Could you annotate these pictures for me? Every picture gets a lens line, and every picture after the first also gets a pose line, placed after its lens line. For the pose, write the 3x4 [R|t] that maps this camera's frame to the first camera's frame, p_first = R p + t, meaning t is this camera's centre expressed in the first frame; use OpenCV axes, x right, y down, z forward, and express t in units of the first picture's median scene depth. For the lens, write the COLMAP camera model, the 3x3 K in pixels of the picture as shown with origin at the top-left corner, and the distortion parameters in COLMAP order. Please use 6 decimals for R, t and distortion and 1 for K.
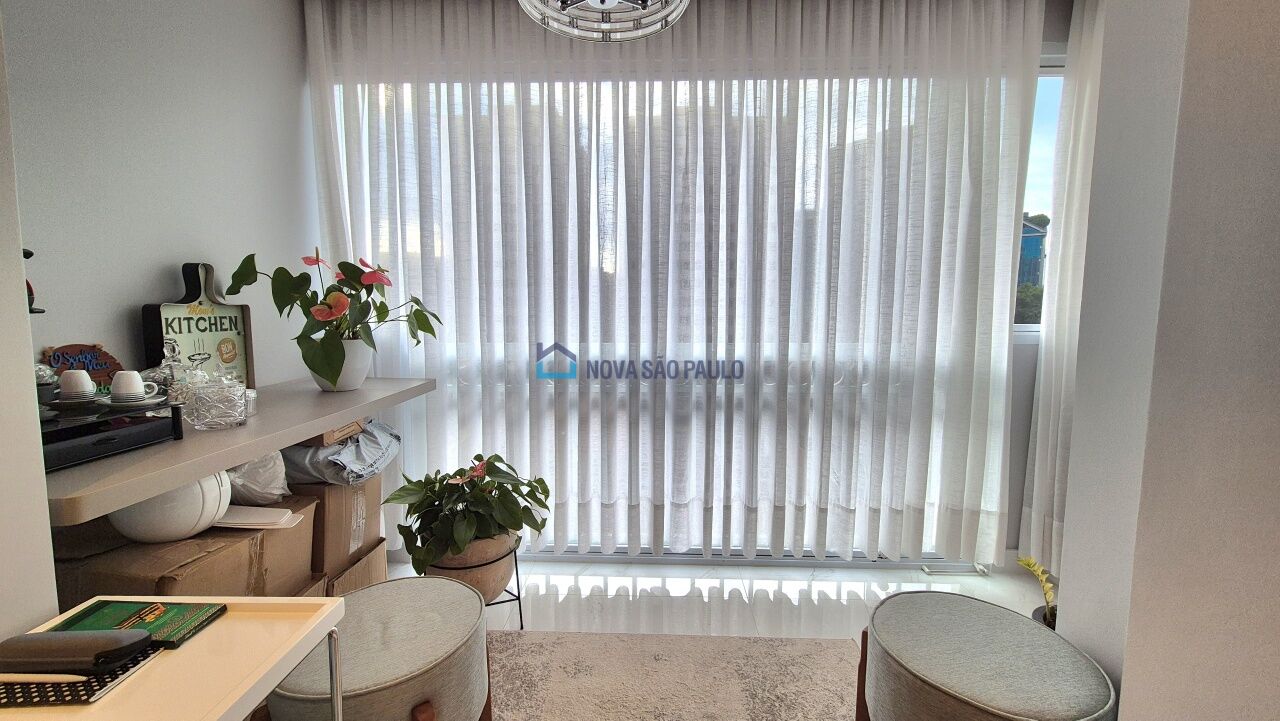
lens RADIAL K [[515.4, 0, 641.2], [0, 515.4, 356.6], [0, 0, 1]] dist [0.000004, -0.000123]
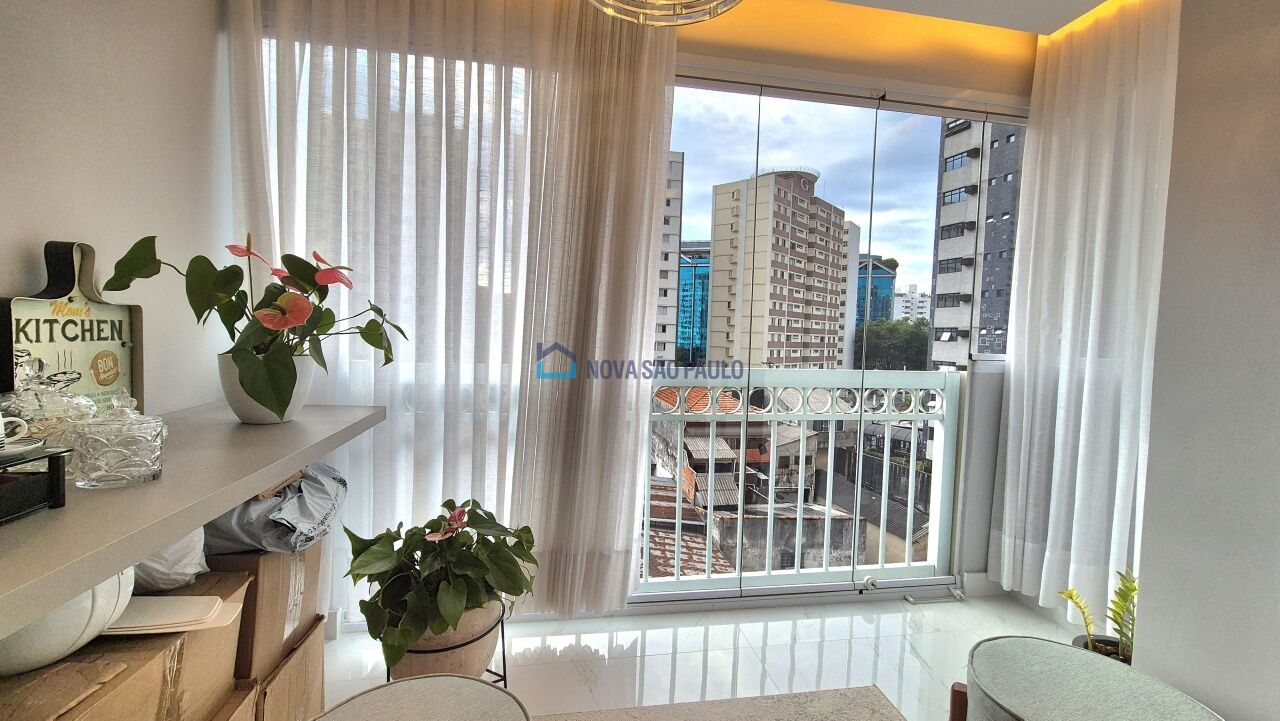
lens RADIAL K [[515.4, 0, 637.1], [0, 515.4, 355.0], [0, 0, 1]] dist [0.000004, -0.000123]
pose [[0.978675, 0.019626, 0.204474, -0.229195], [-0.009905, 0.998776, -0.048455, -0.002687], [-0.205174, 0.045397, 0.977672, 0.152822]]
